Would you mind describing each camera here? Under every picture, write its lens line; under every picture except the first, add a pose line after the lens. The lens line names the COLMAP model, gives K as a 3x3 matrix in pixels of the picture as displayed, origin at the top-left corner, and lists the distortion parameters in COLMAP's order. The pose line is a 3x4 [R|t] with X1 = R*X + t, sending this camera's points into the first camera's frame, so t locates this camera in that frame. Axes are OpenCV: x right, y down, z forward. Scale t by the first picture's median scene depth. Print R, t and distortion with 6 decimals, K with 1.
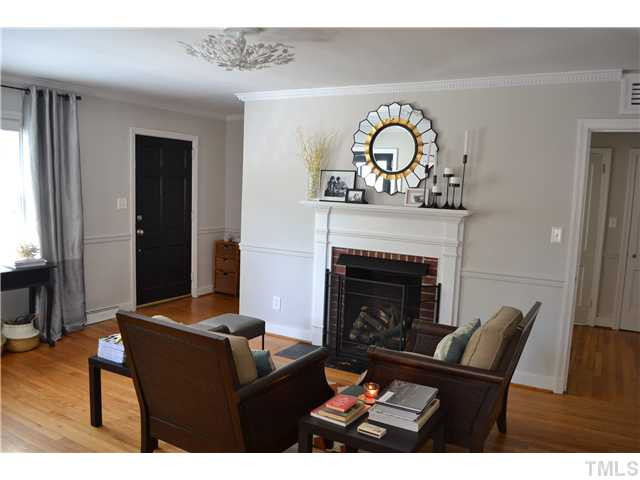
lens RADIAL K [[518.3, 0, 319.1], [0, 518.3, 242.1], [0, 0, 1]] dist [-0.069136, 0.003438]
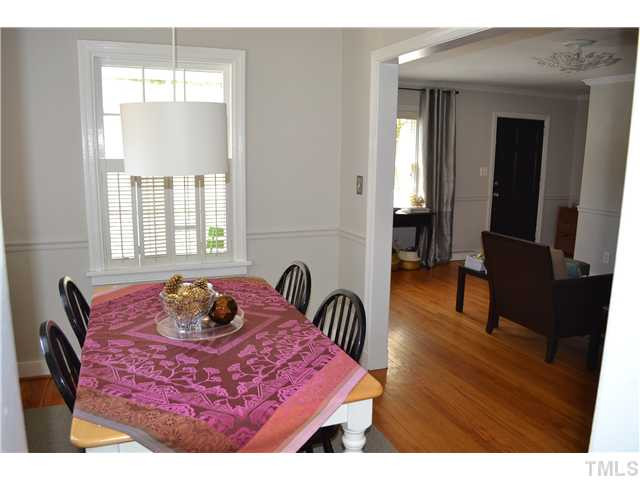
lens RADIAL K [[518.3, 0, 317.3], [0, 518.3, 238.9], [0, 0, 1]] dist [-0.069136, 0.003438]
pose [[0.788264, 0.081422, -0.609926, 0.104275], [-0.058093, 0.996627, 0.057966, 0.050570], [0.612589, -0.010260, 0.790335, -0.330278]]
